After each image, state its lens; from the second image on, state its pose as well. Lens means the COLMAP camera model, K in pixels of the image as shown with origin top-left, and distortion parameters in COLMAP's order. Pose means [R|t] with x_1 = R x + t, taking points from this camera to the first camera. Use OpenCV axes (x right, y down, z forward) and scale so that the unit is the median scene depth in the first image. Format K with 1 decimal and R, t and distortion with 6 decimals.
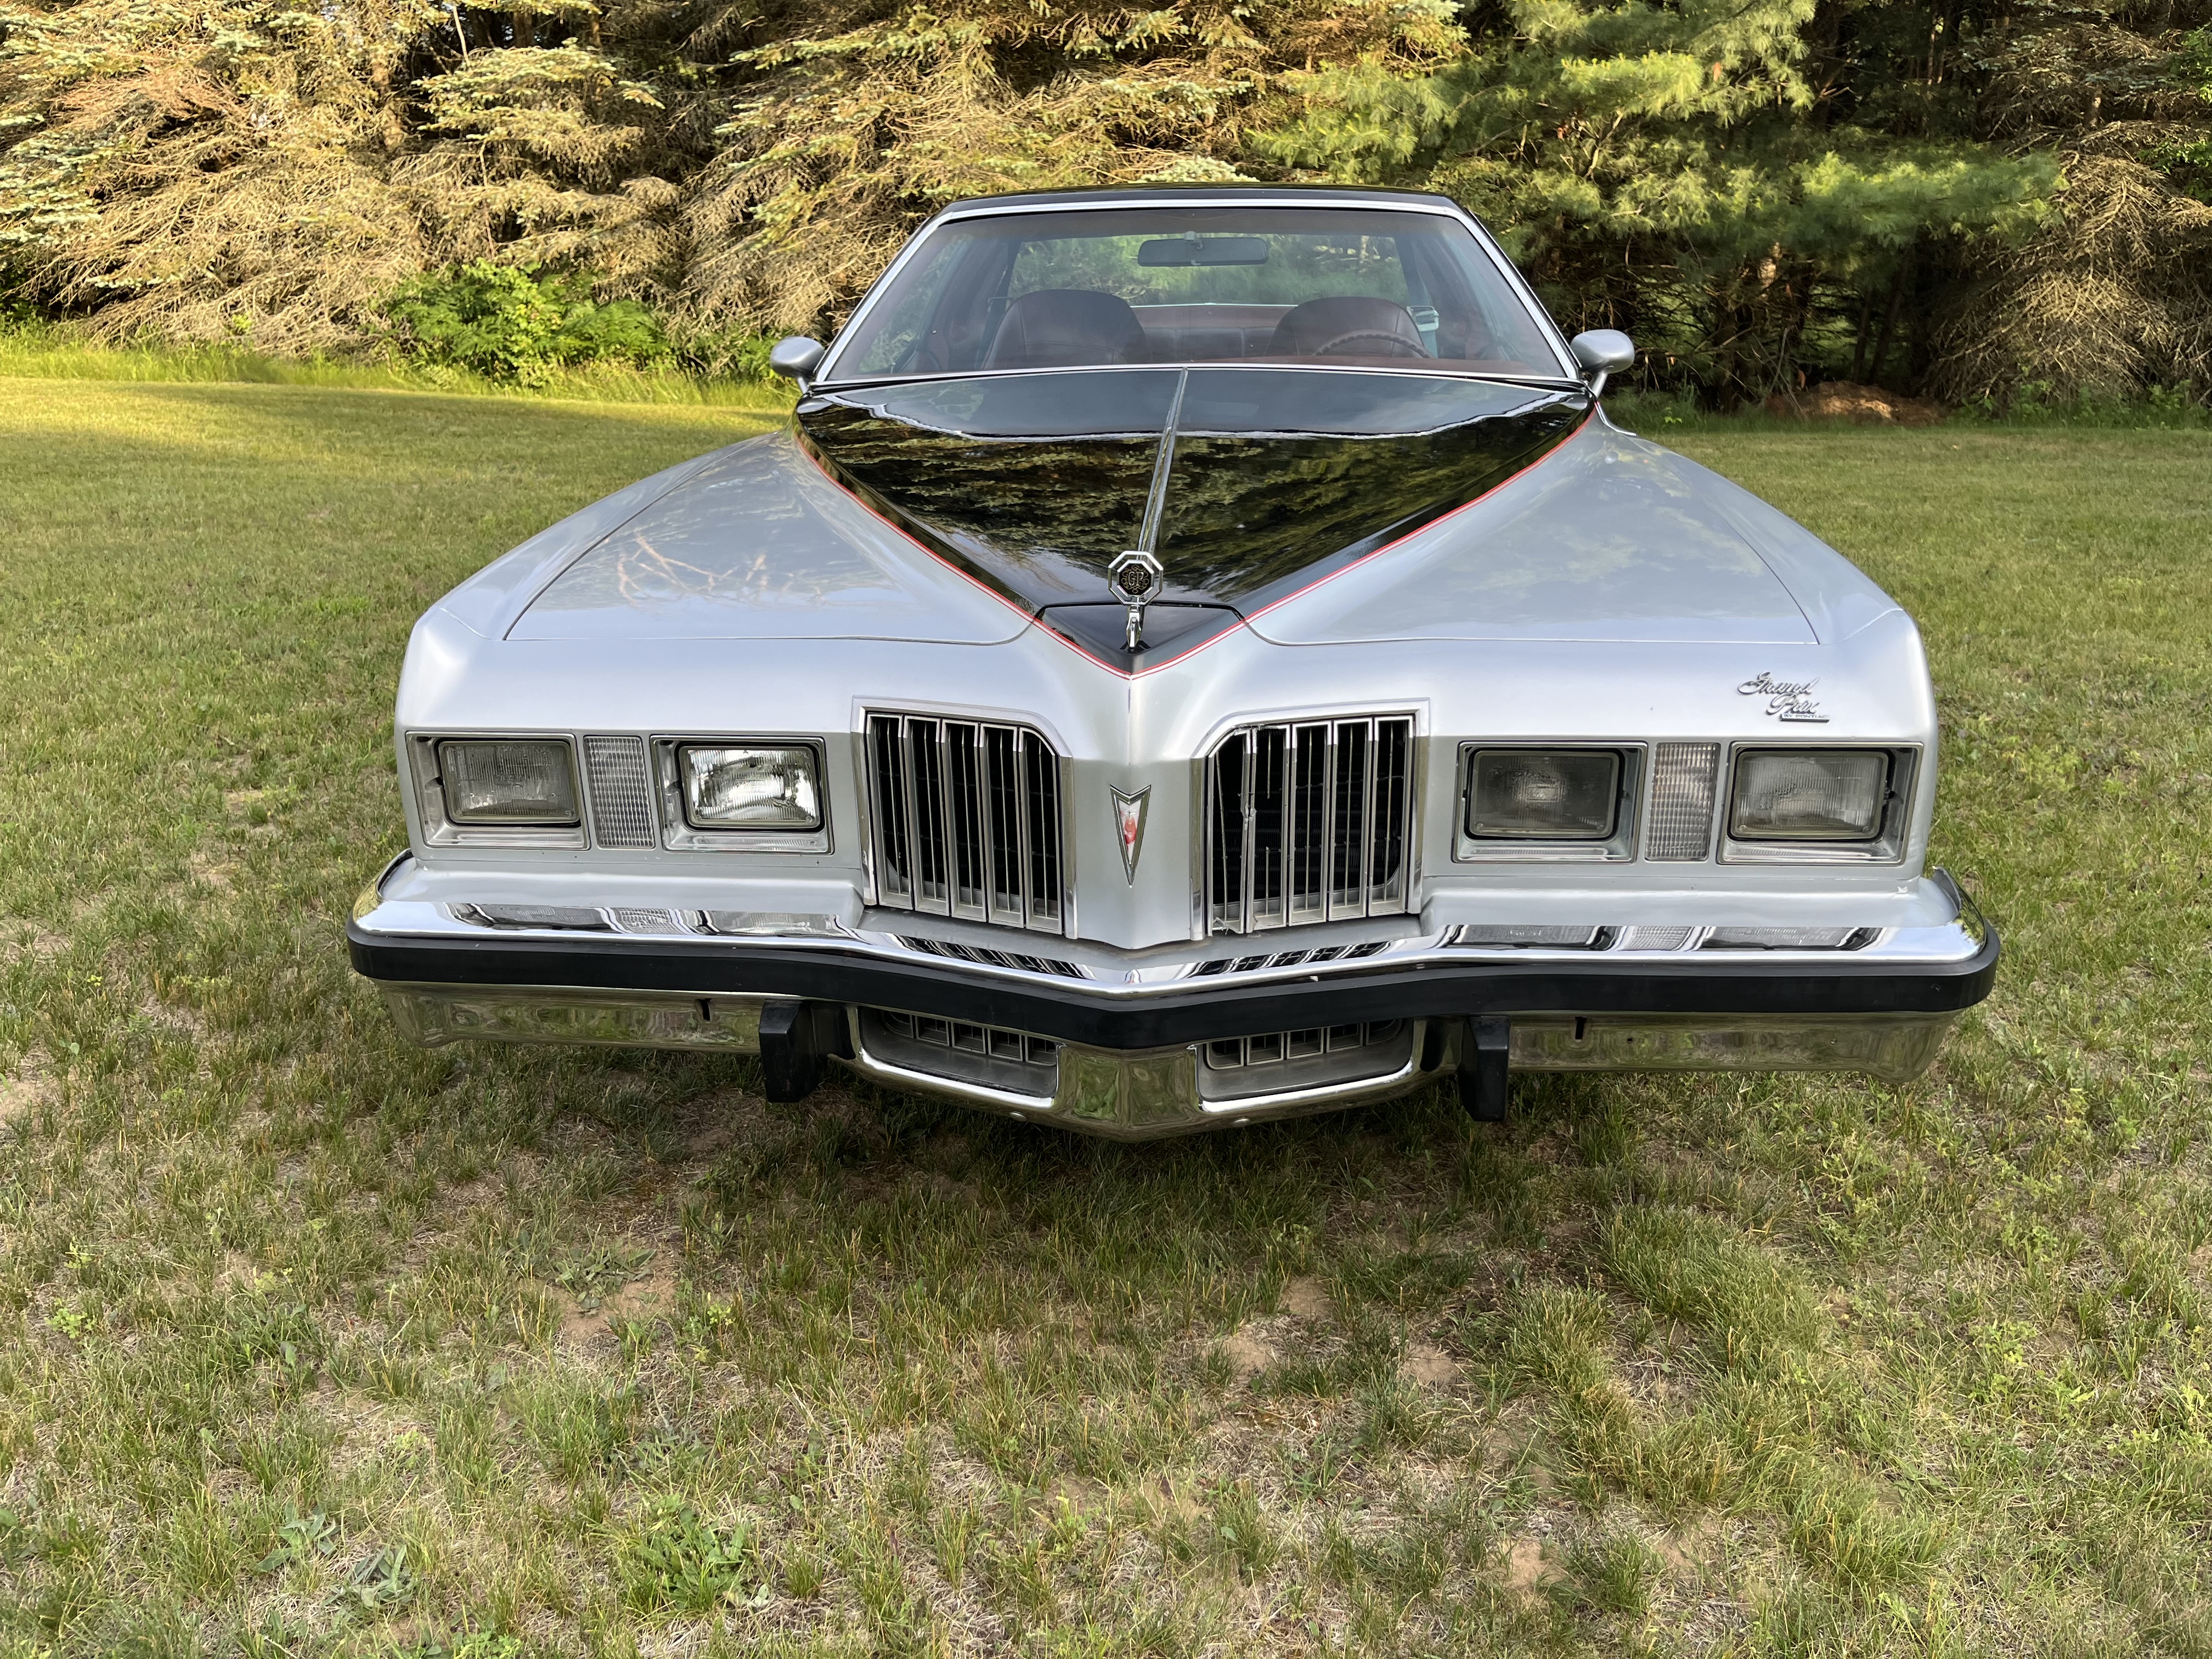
lens RADIAL K [[1666.2, 0, 1114.3], [0, 1666.2, 840.5], [0, 0, 1]] dist [0.056144, -0.068064]
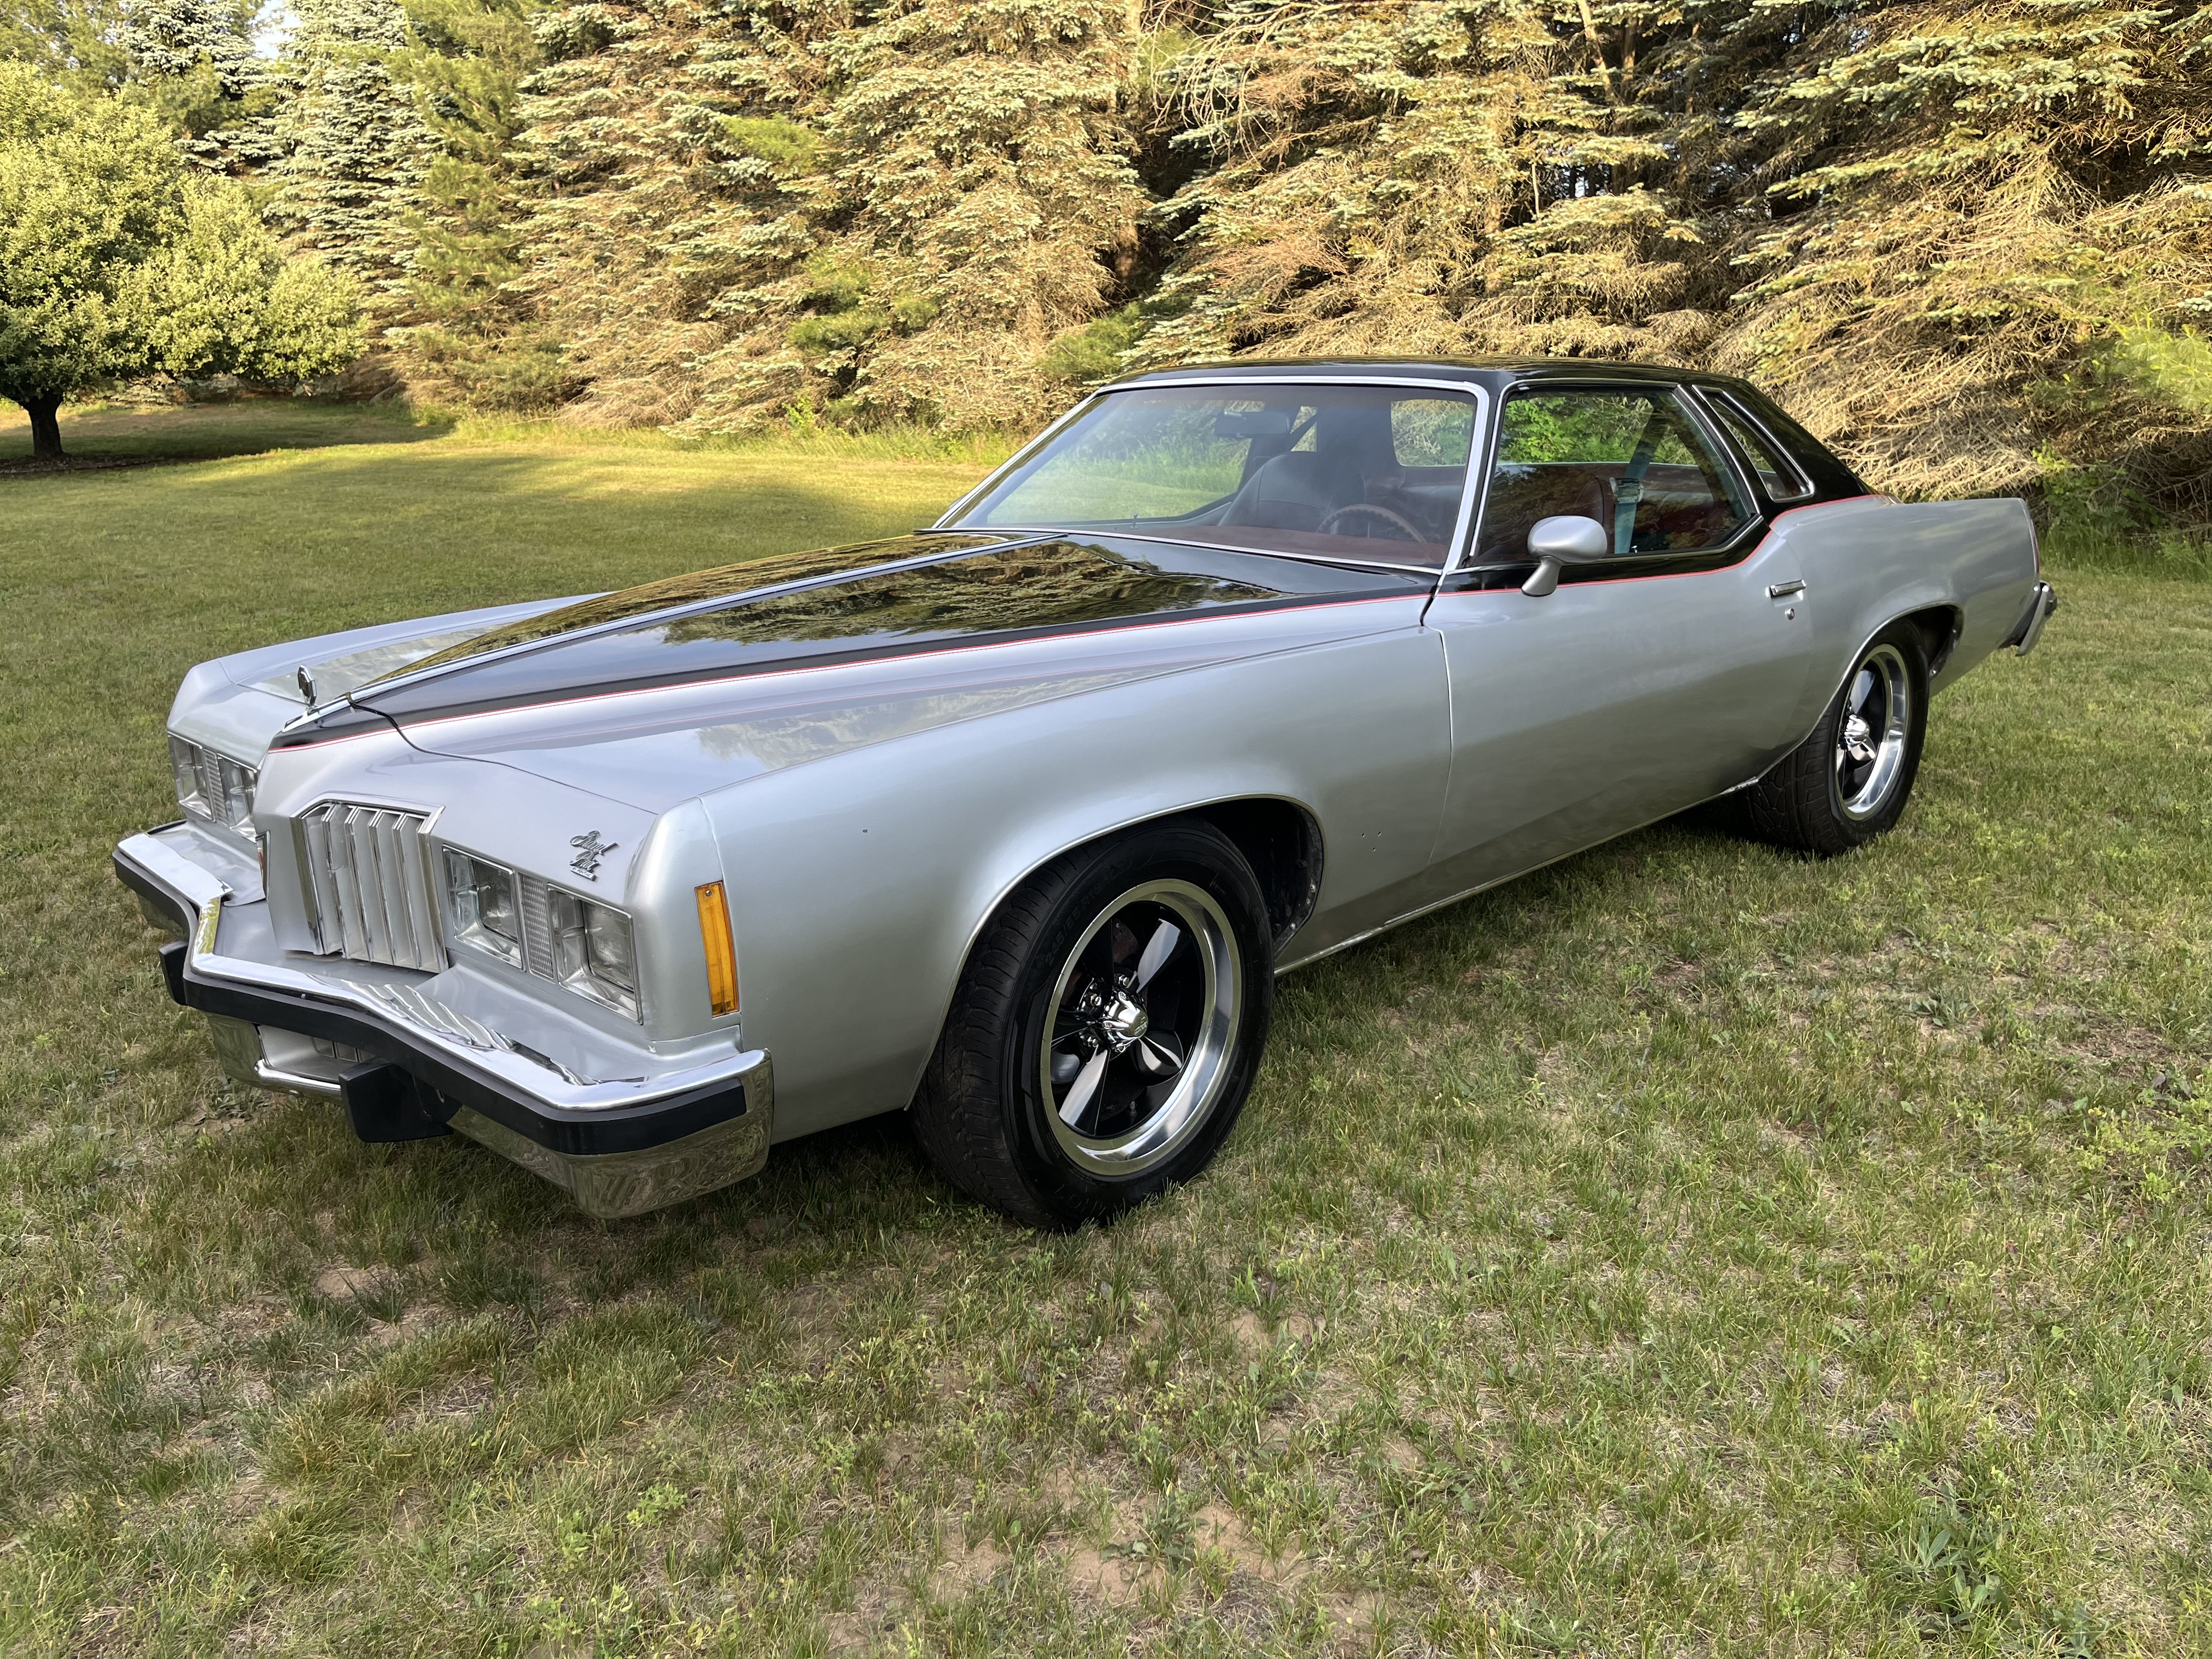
lens RADIAL K [[1666.2, 0, 1124.2], [0, 1666.2, 819.6], [0, 0, 1]] dist [0.056144, -0.068064]
pose [[0.757896, 0.163959, -0.631435, 0.172647], [-0.210213, 0.977654, 0.001545, -0.023118], [0.617579, 0.131565, 0.775427, 0.041033]]
